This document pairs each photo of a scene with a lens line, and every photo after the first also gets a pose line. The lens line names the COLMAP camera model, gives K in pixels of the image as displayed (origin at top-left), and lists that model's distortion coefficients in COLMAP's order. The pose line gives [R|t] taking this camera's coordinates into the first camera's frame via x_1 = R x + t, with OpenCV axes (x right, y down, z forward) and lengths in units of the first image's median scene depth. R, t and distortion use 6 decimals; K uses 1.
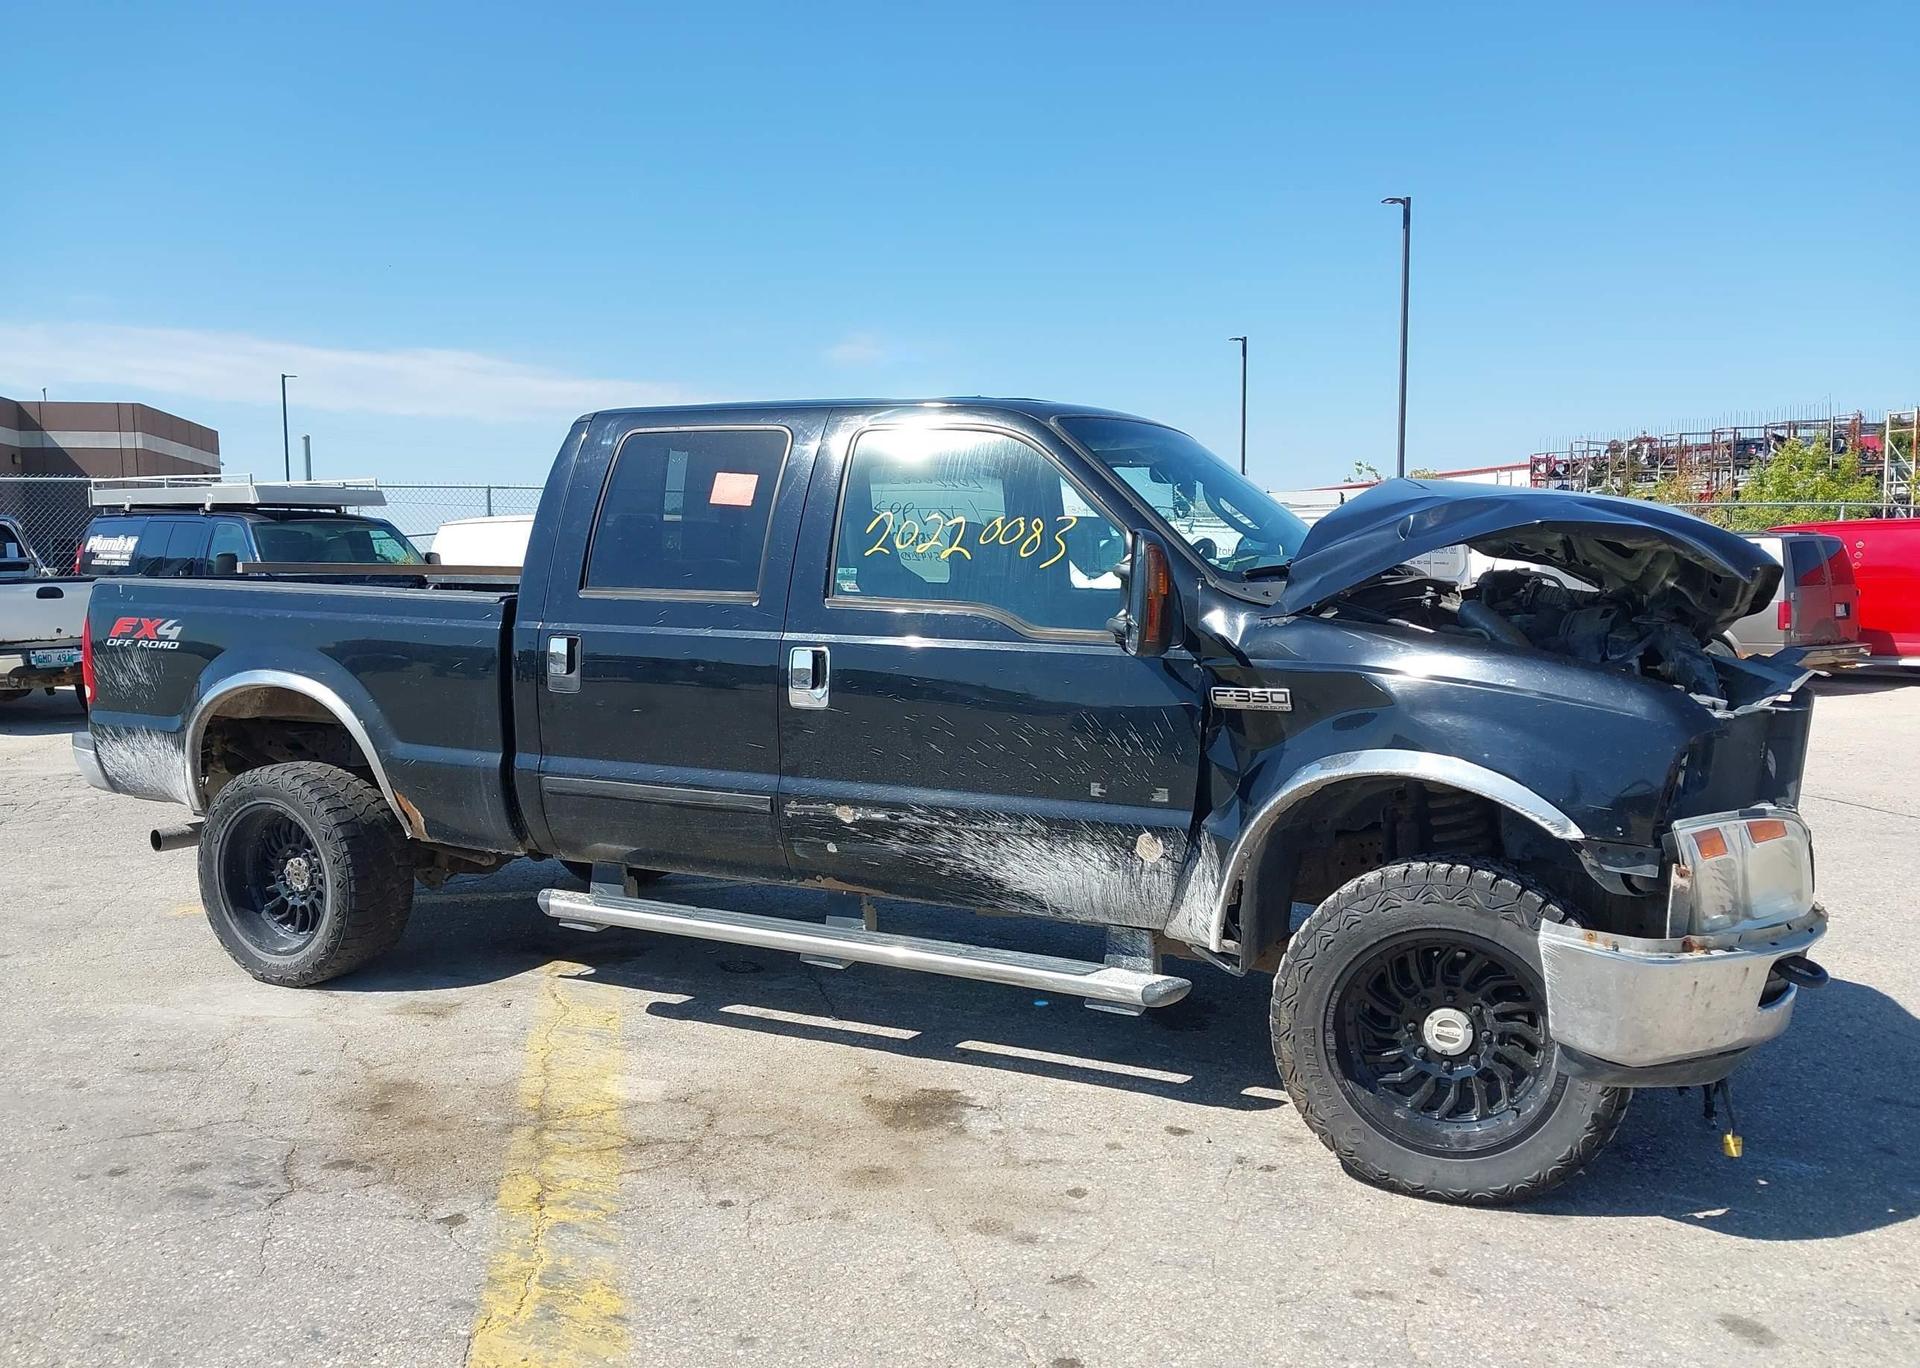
lens RADIAL K [[1517.6, 0, 939.6], [0, 1517.6, 713.9], [0, 0, 1]] dist [0.107841, -0.186505]
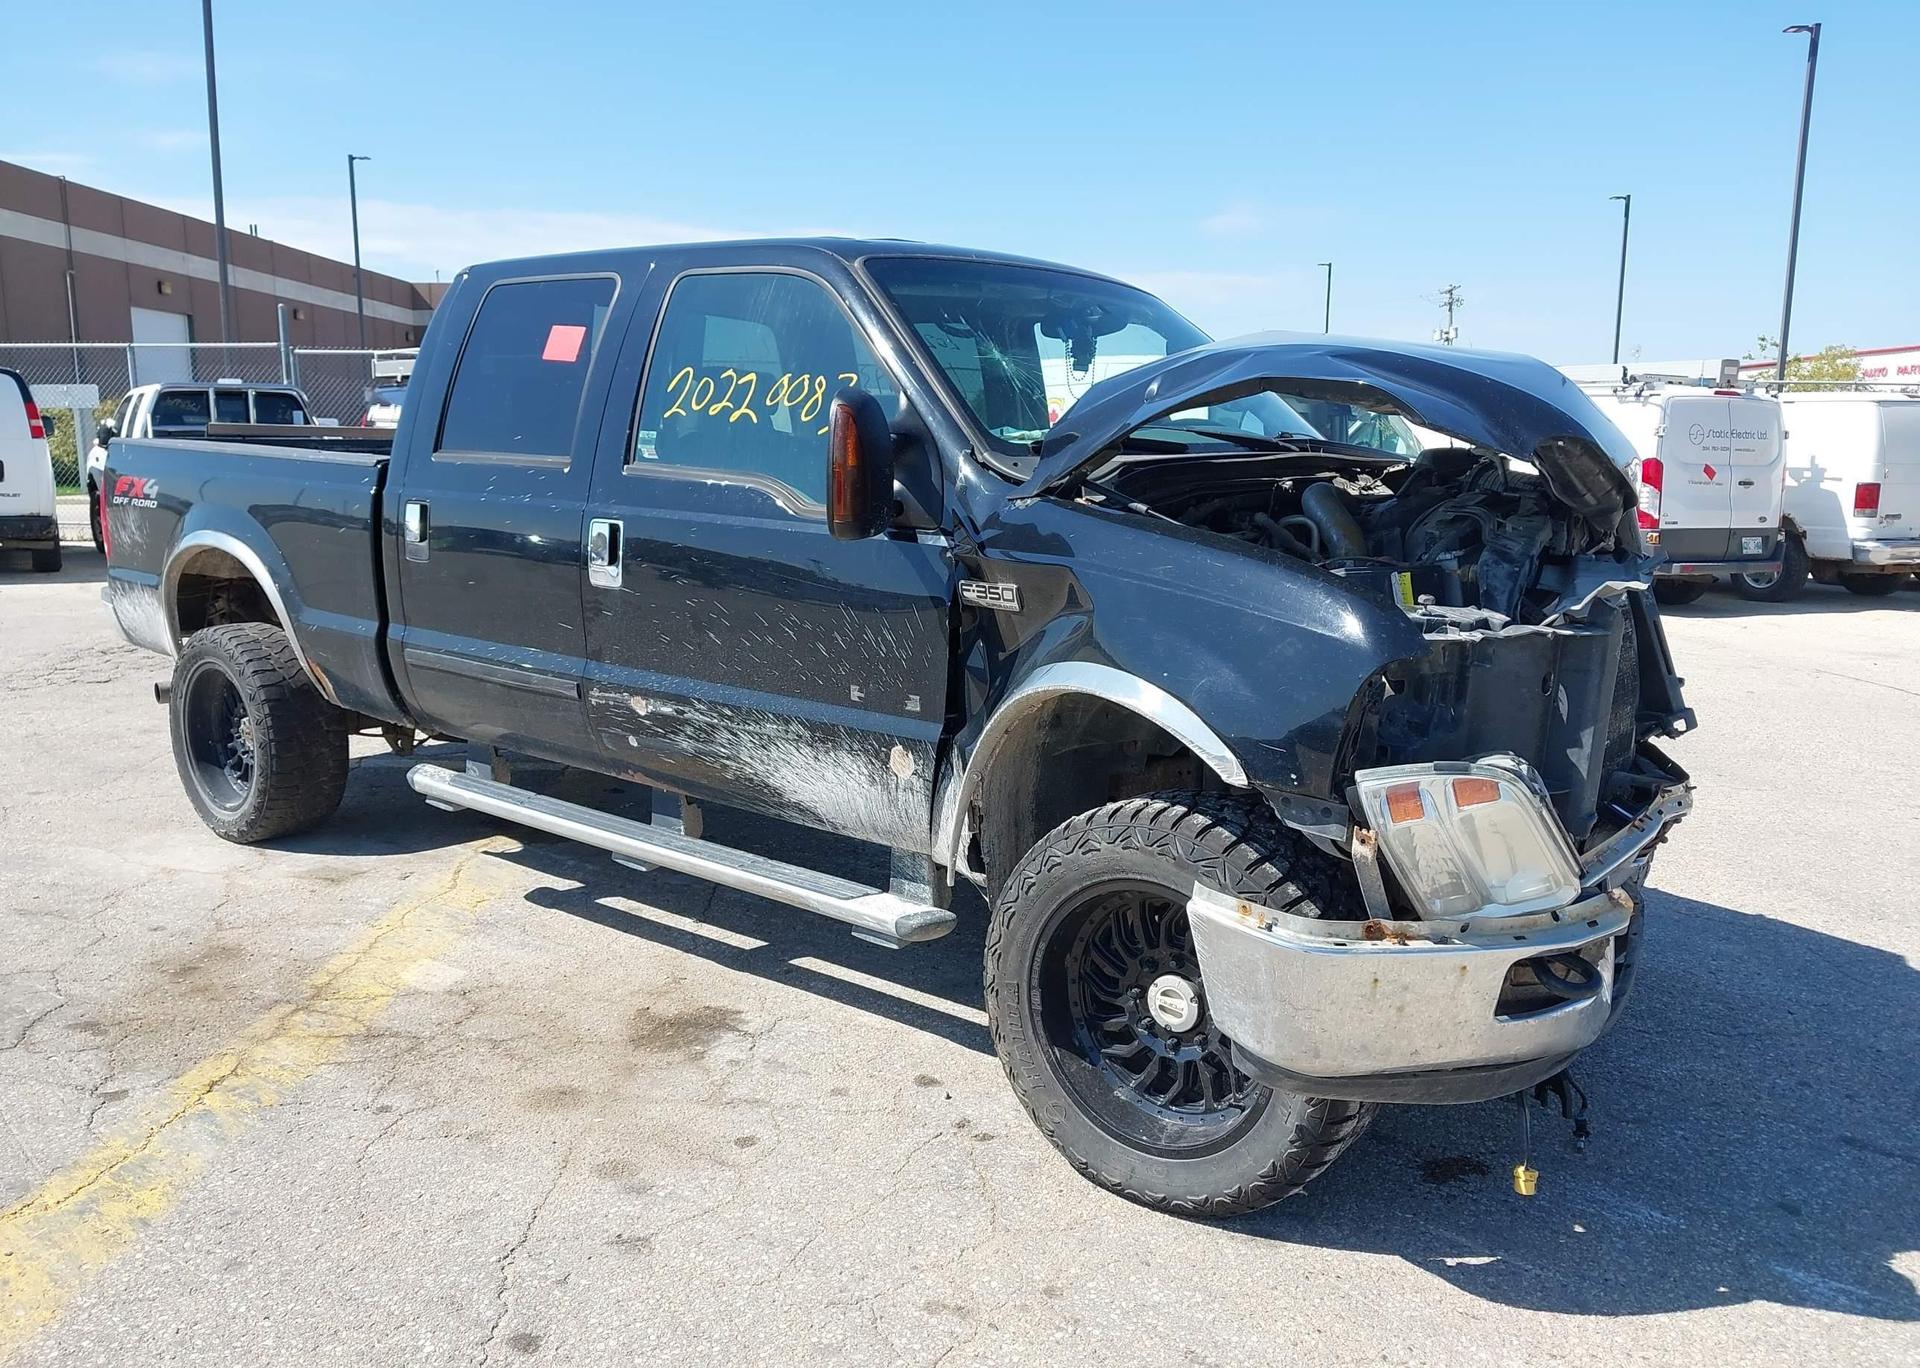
lens RADIAL K [[1500.6, 0, 939.2], [0, 1500.6, 735.1], [0, 0, 1]] dist [0.116756, -0.228208]
pose [[0.973021, 0.056929, -0.223582, 0.325532], [-0.036240, 0.994762, 0.095574, -0.009738], [0.227852, -0.084893, 0.969988, 0.162043]]
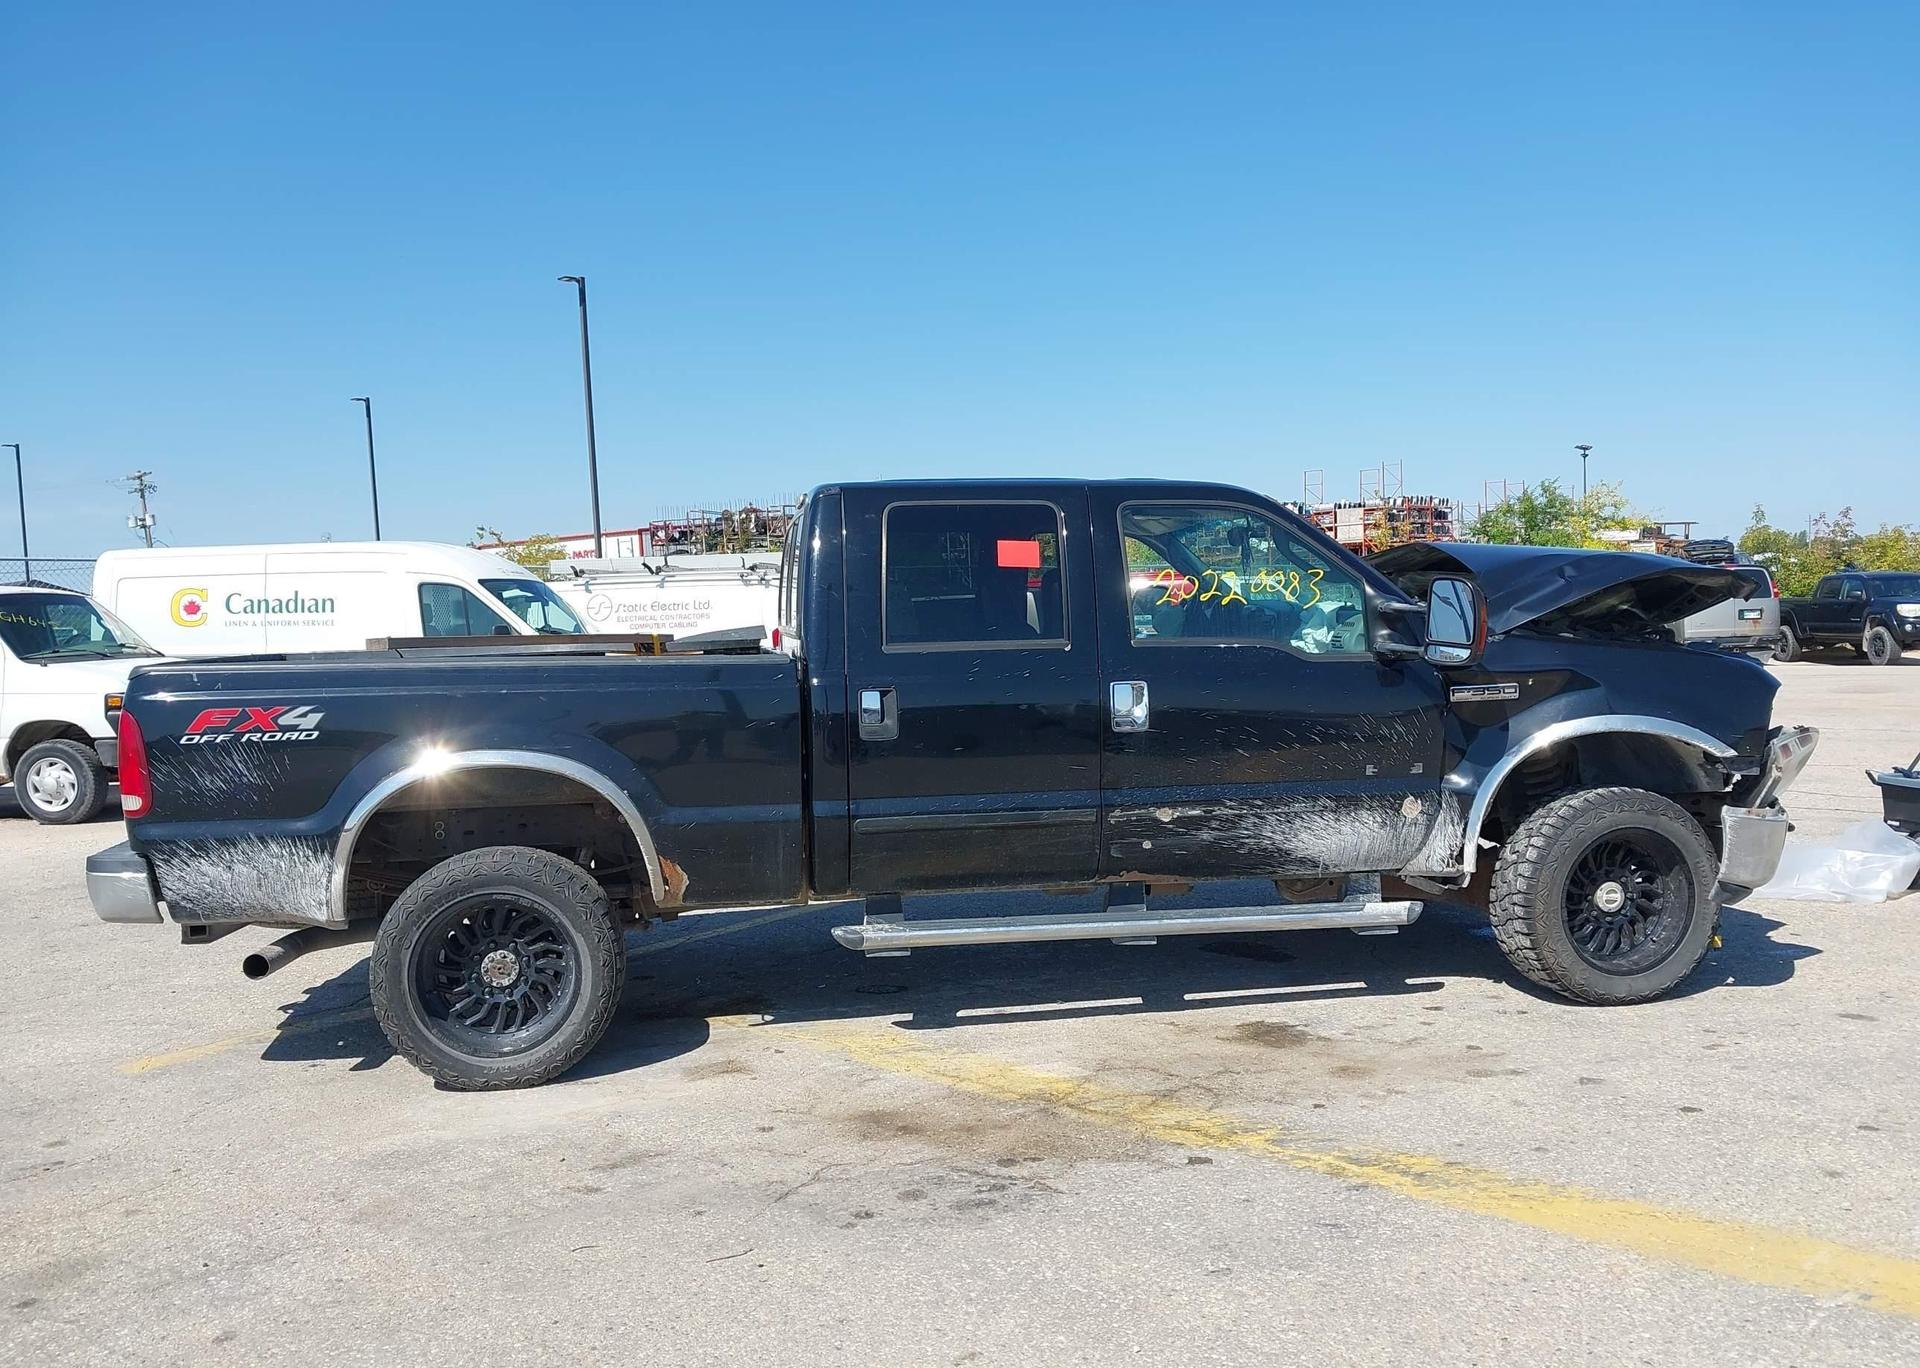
lens RADIAL K [[1514.4, 0, 959.0], [0, 1514.4, 710.1], [0, 0, 1]] dist [0.116583, -0.239093]
pose [[0.808881, -0.066268, 0.584226, -0.930349], [0.091452, 0.995716, -0.013676, -0.017065], [-0.580817, 0.064491, 0.811476, 0.096693]]
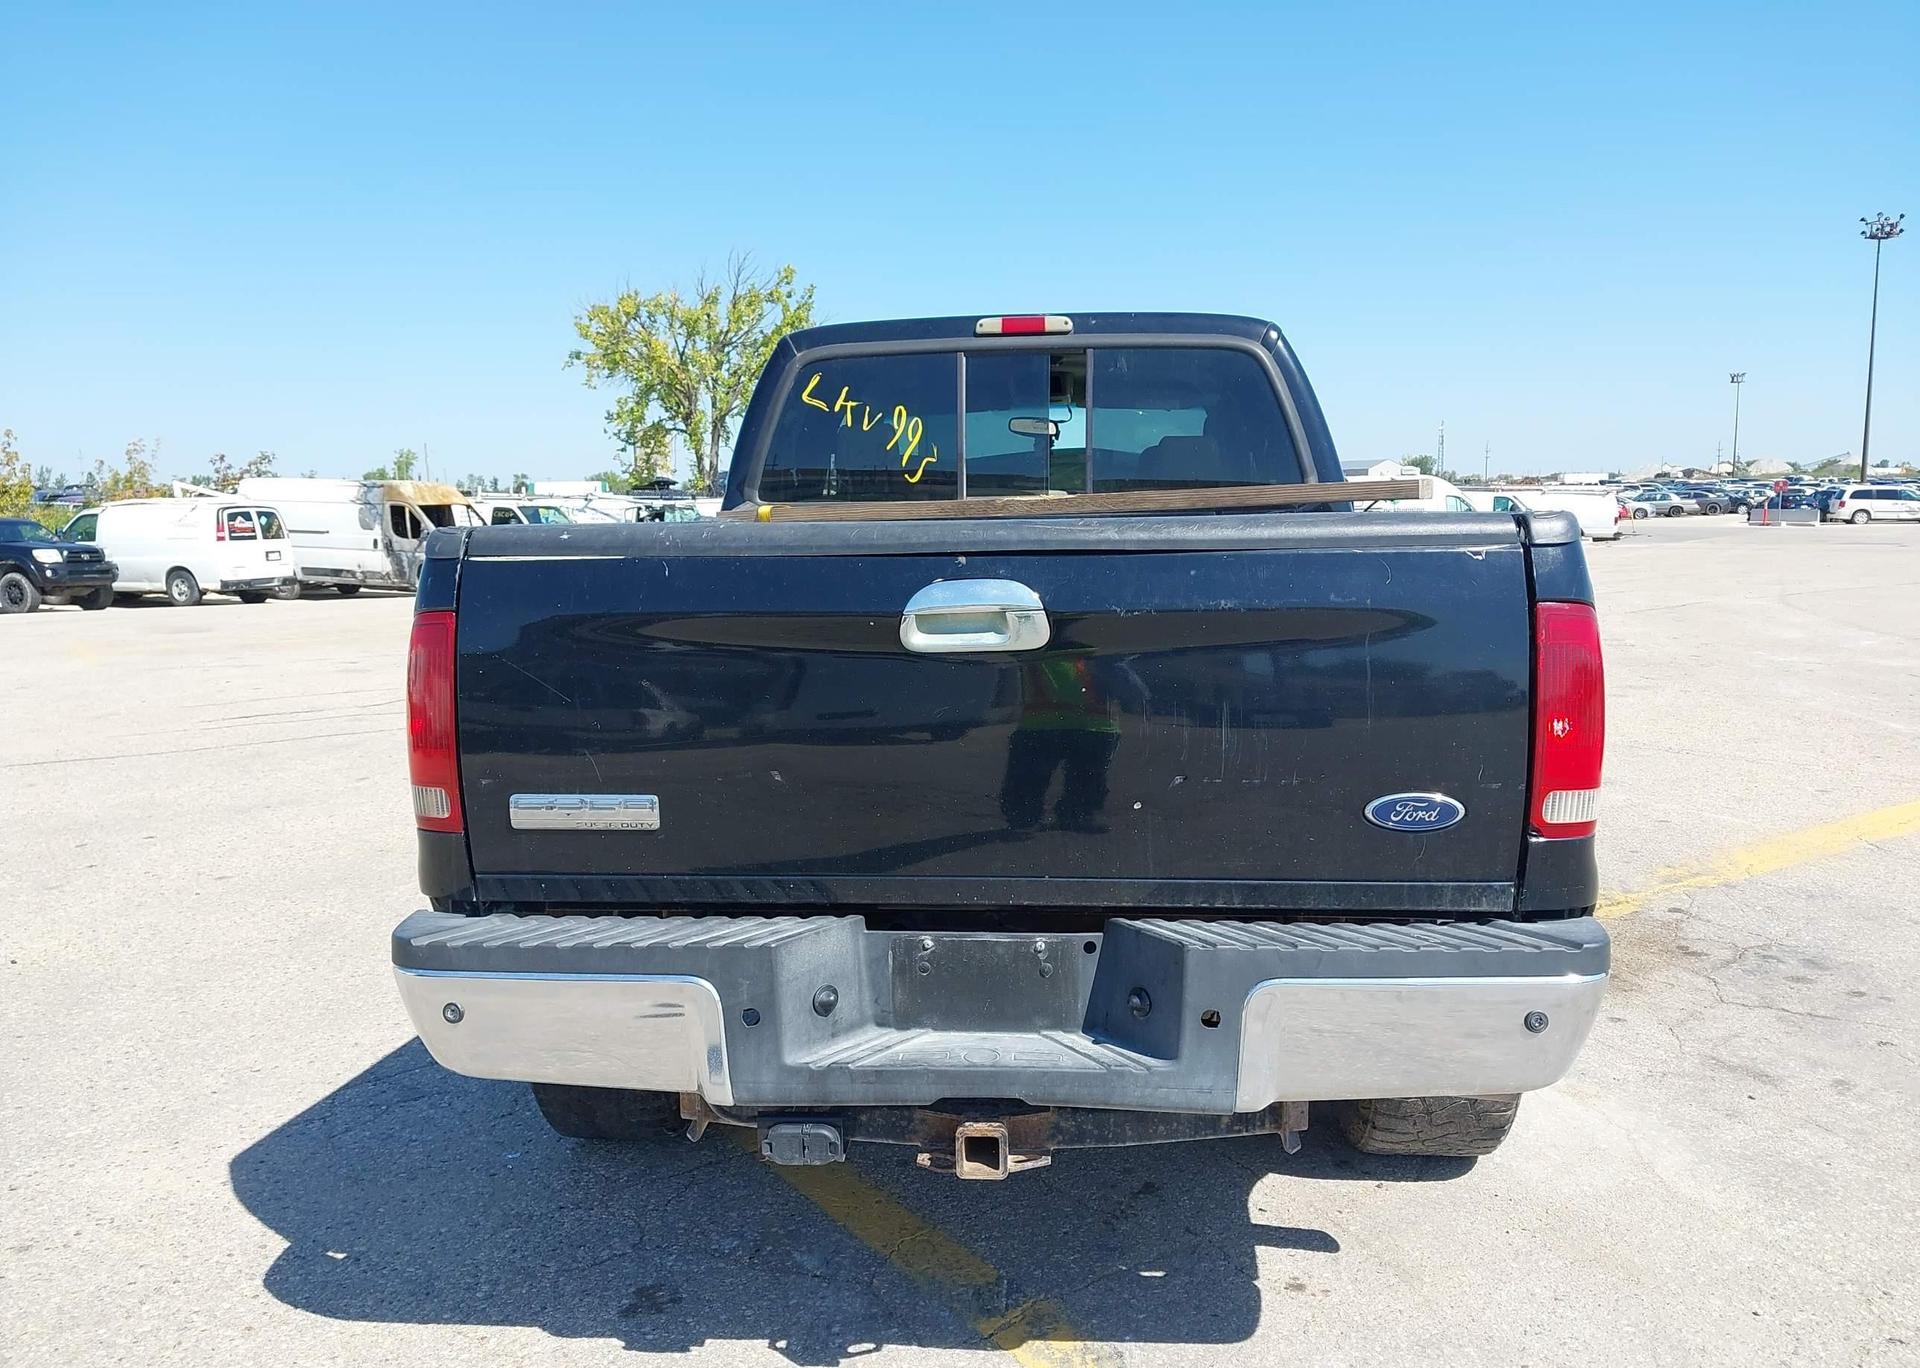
lens RADIAL K [[1521.0, 0, 966.3], [0, 1521.0, 712.9], [0, 0, 1]] dist [0.063296, -0.088008]
pose [[-0.380297, -0.115213, 0.917660, -1.175690], [0.108497, 0.979802, 0.167979, -0.166565], [-0.918478, 0.163446, -0.360116, 1.780149]]
